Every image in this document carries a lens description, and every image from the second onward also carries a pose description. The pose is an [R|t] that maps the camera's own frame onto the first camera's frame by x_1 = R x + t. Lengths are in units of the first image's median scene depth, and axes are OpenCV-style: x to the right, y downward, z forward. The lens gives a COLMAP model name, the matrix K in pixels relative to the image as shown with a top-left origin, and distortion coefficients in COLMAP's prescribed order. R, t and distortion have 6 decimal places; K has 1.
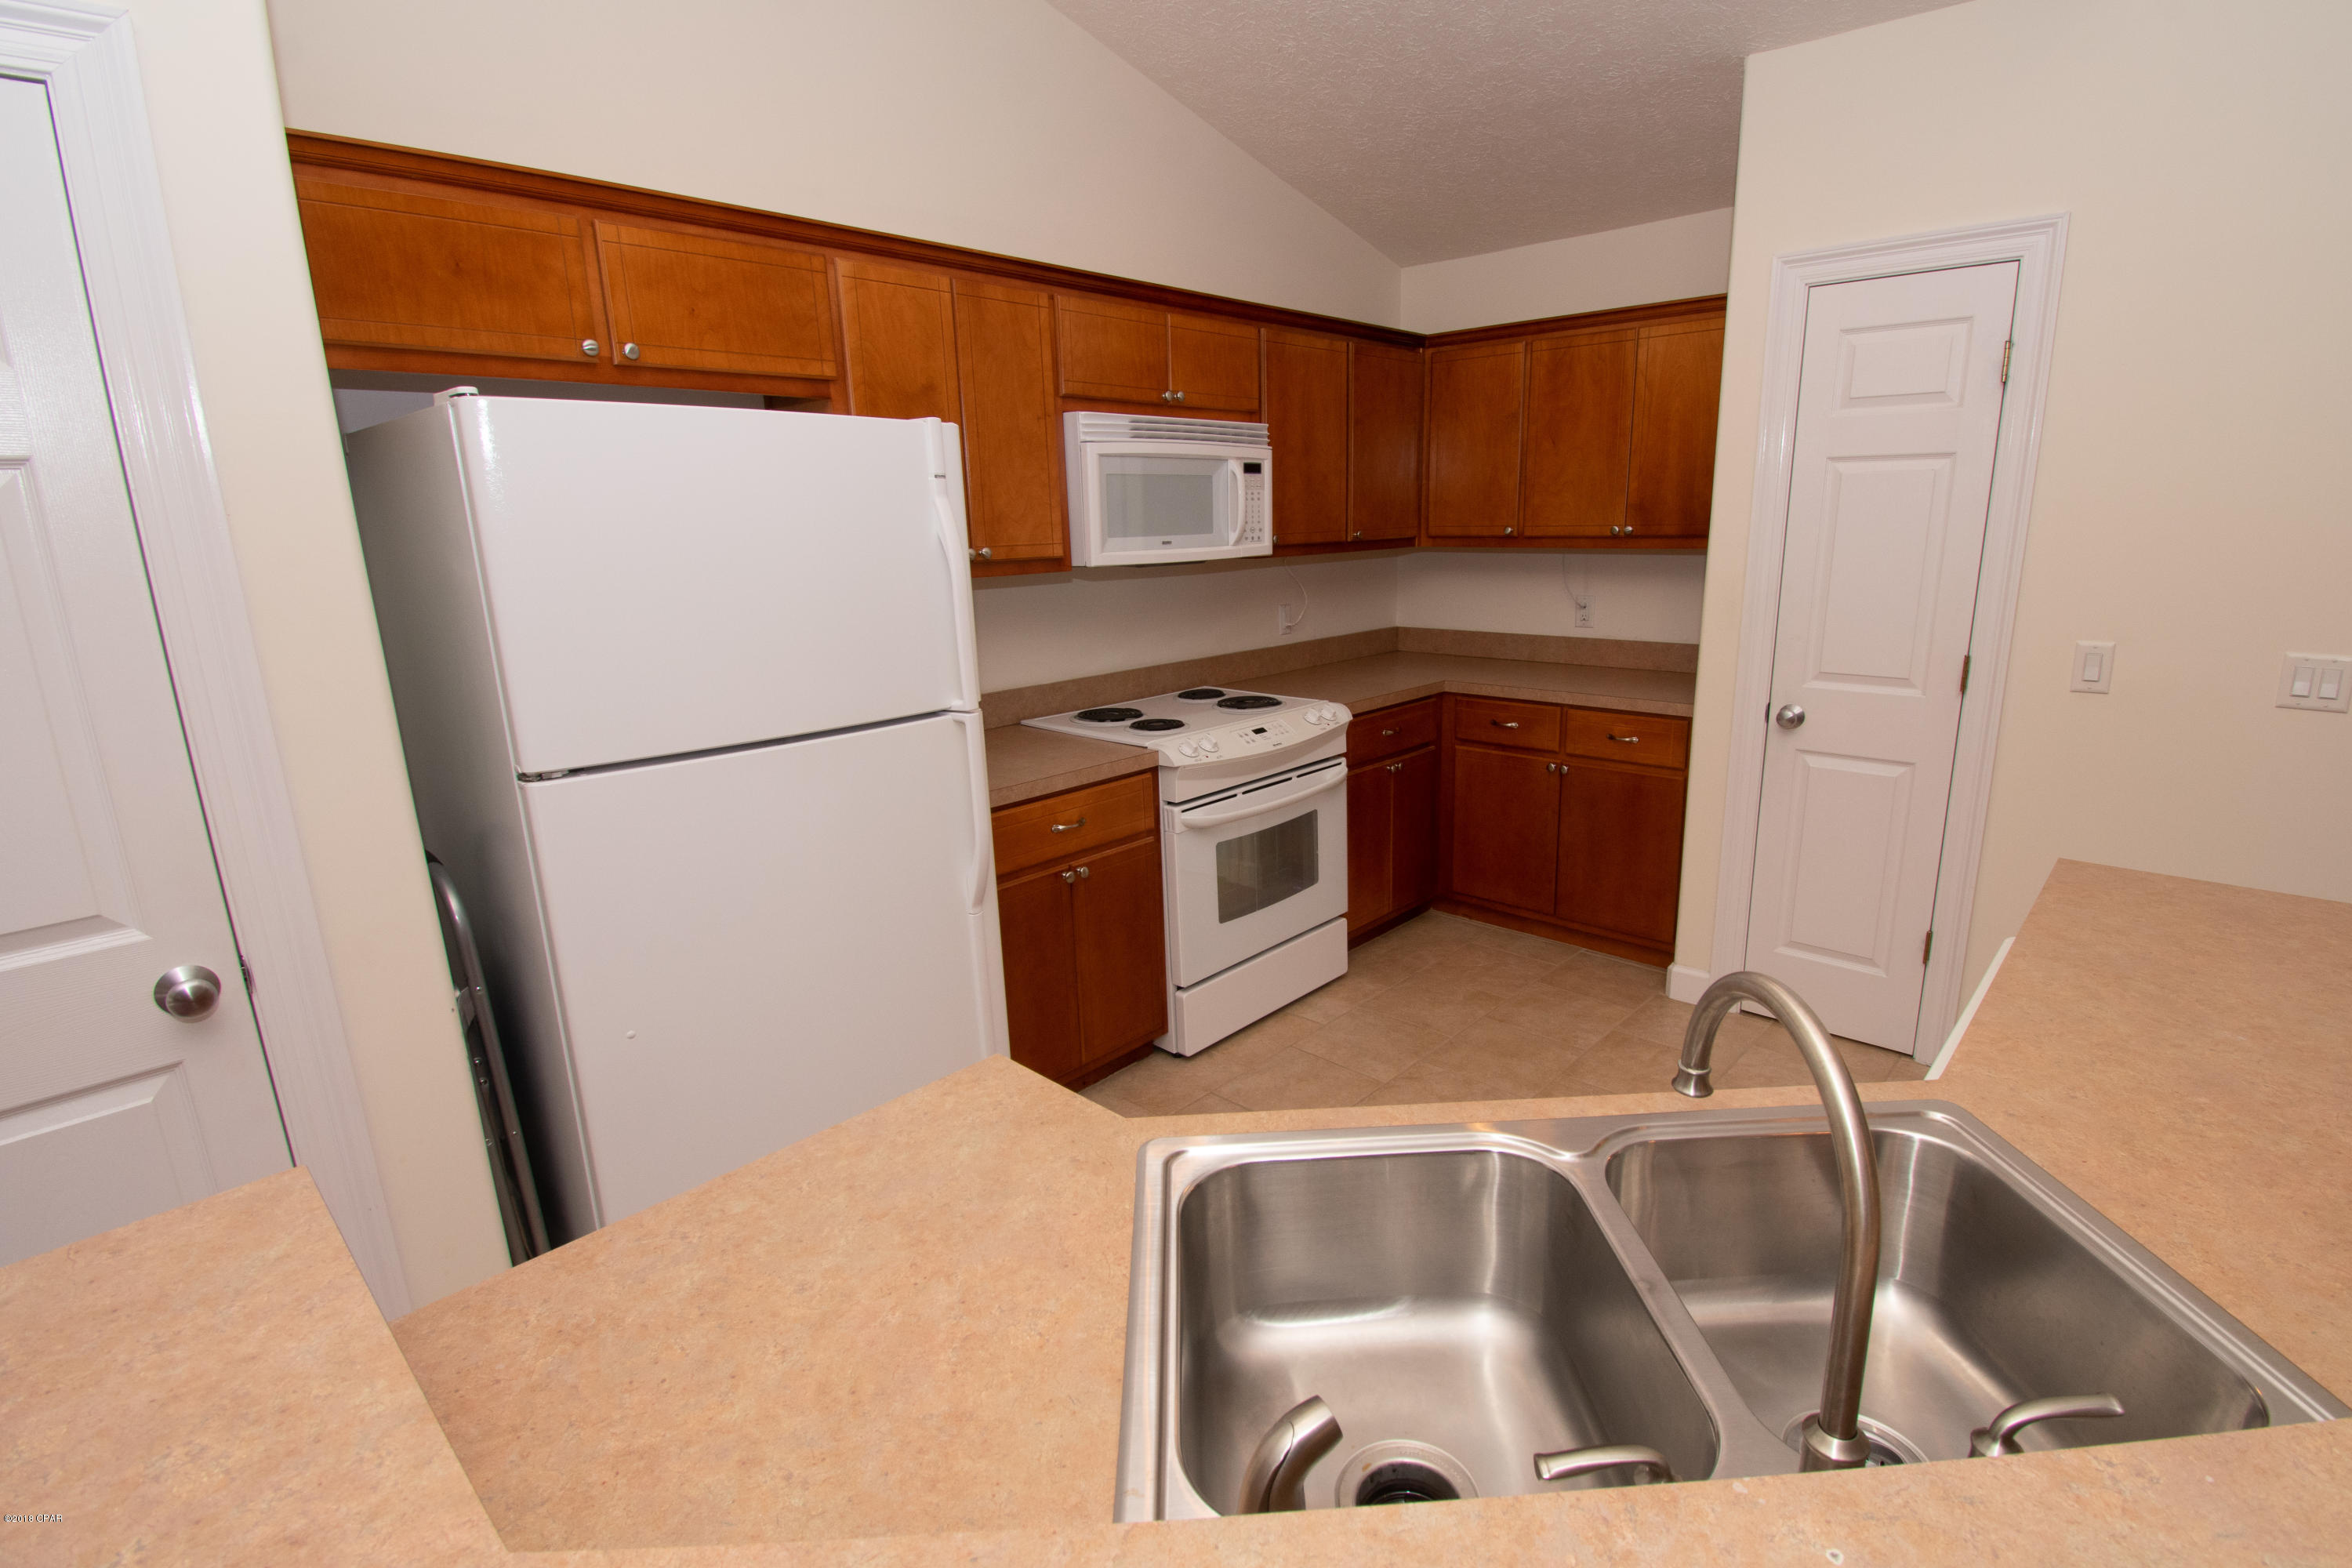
lens RADIAL K [[1096.5, 0, 1261.5], [0, 1096.5, 787.2], [0, 0, 1]] dist [0.002205, -0.016364]
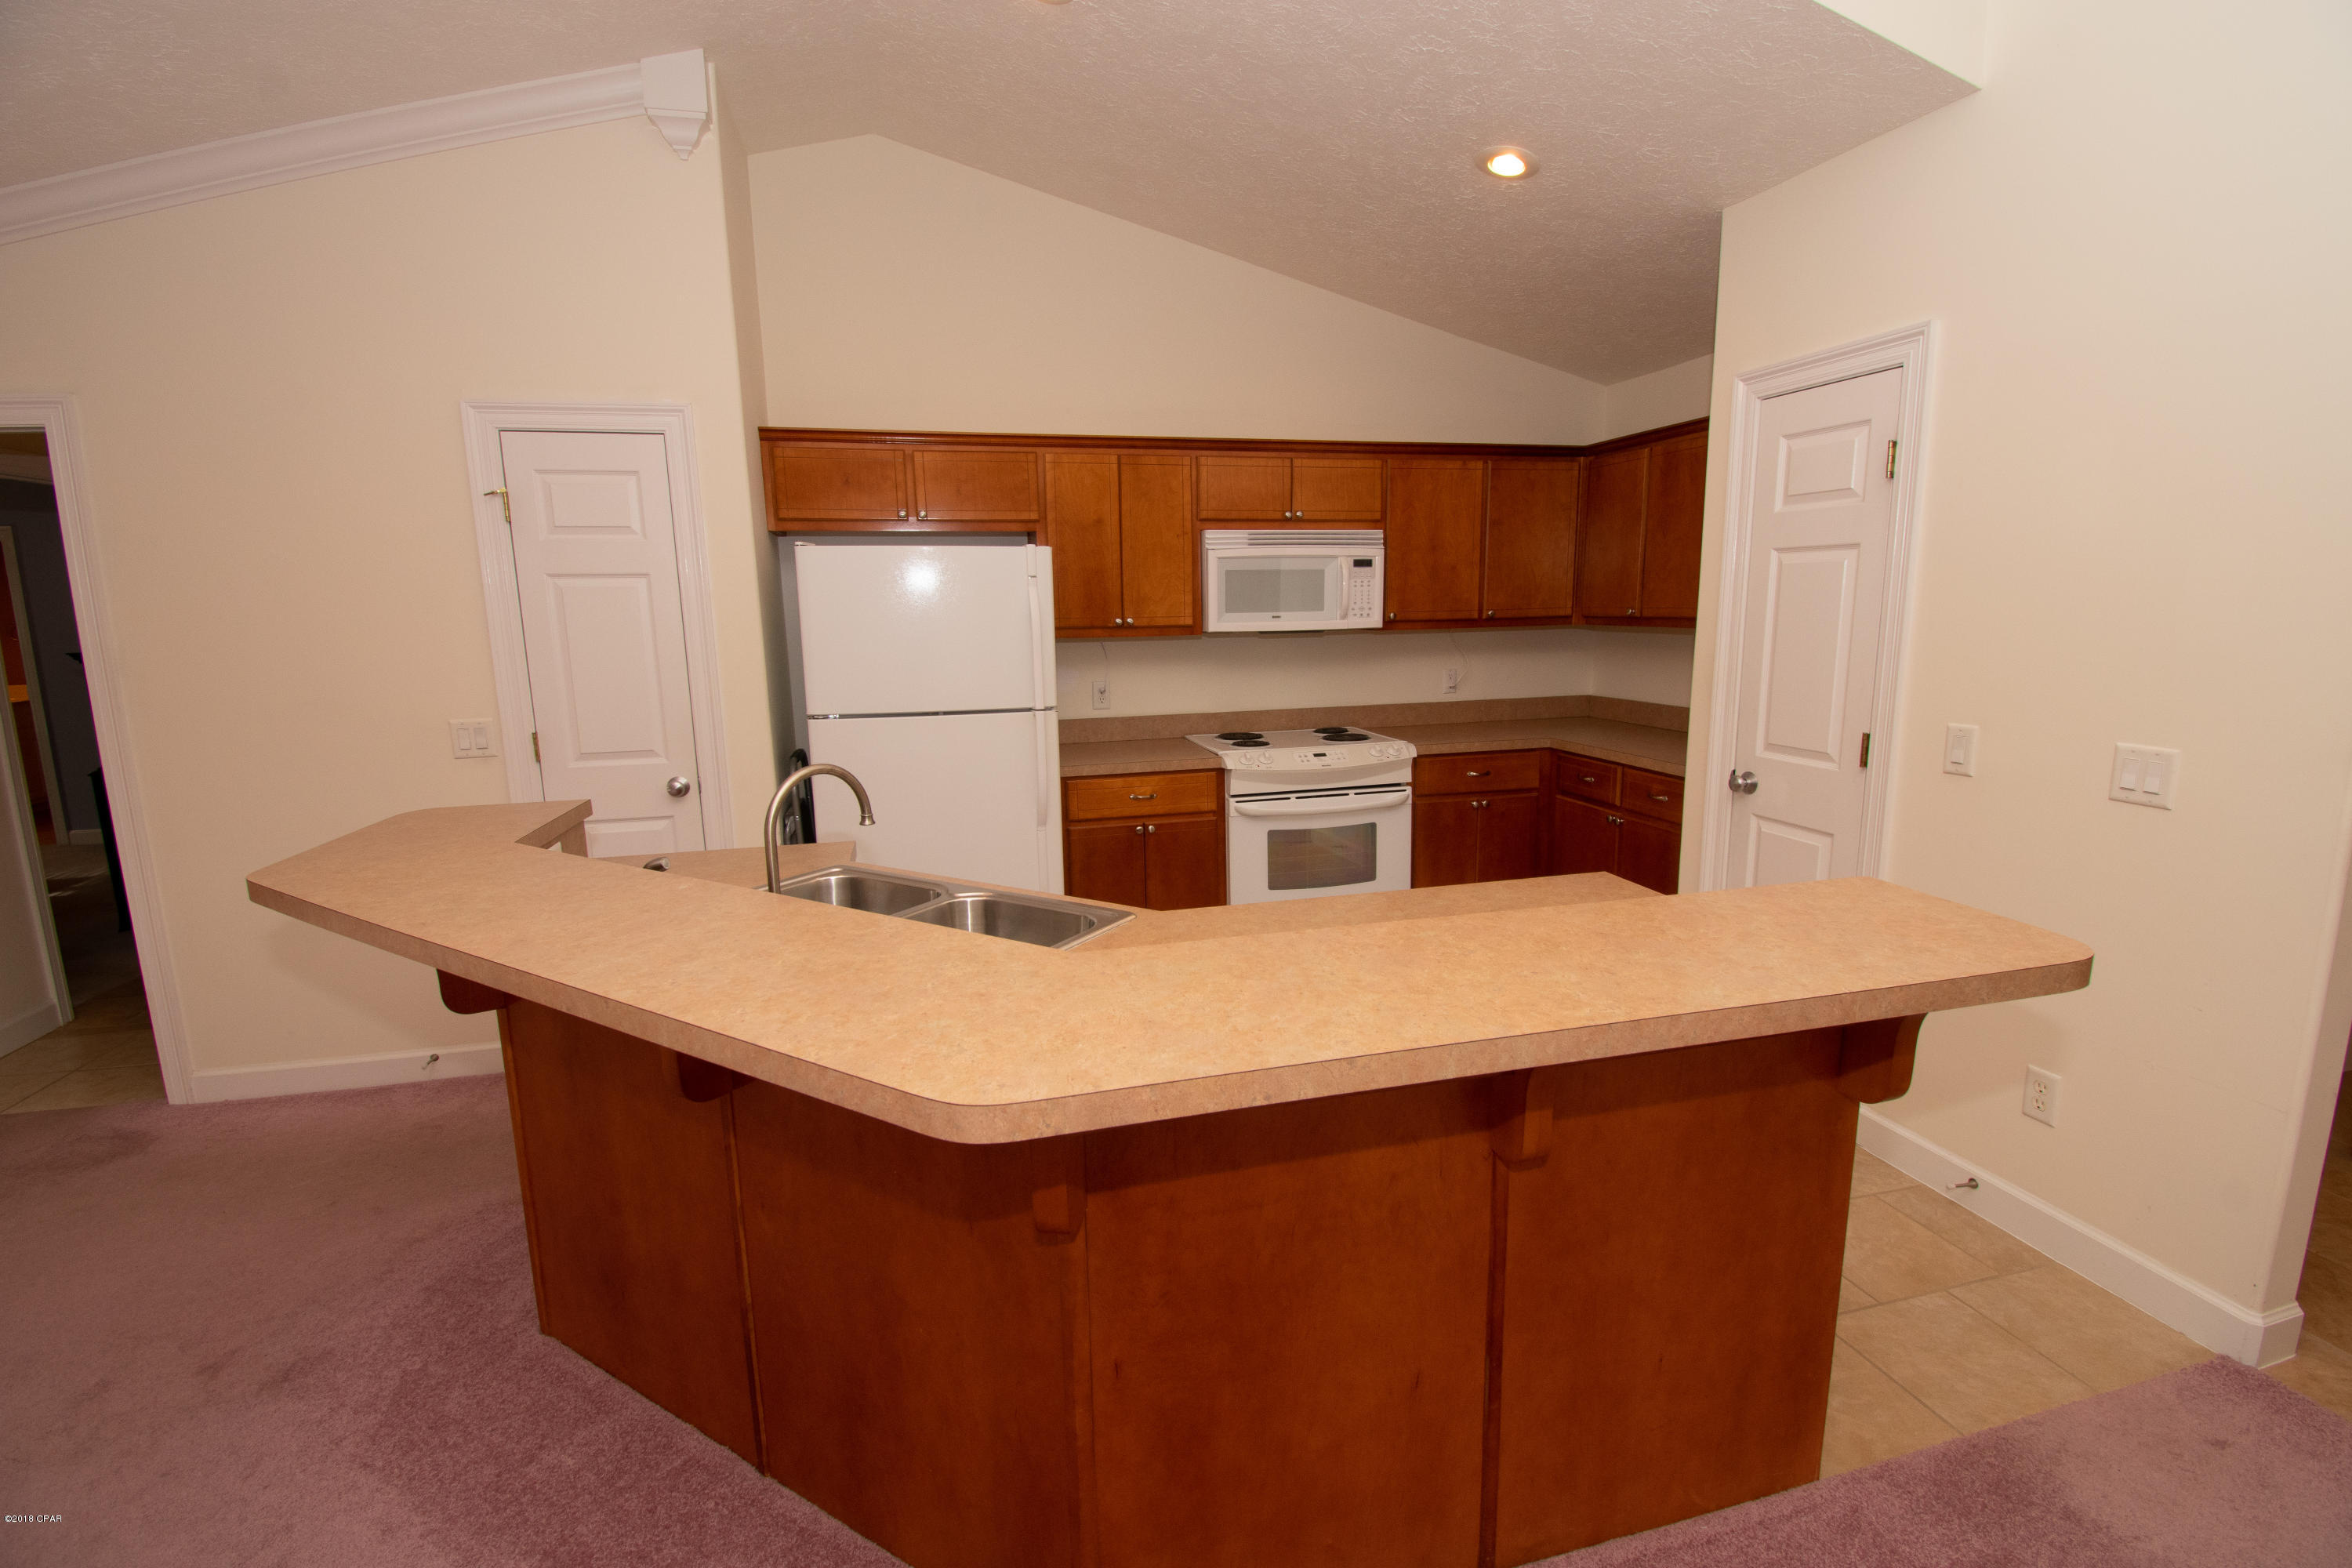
lens RADIAL K [[1040.2, 0, 1193.5], [0, 1040.2, 780.1], [0, 0, 1]] dist [0.014889, -0.027400]
pose [[0.827514, 0.101088, -0.552270, 0.613609], [-0.136917, 0.990294, -0.023892, 0.033476], [0.544495, 0.095386, 0.833323, -0.162813]]
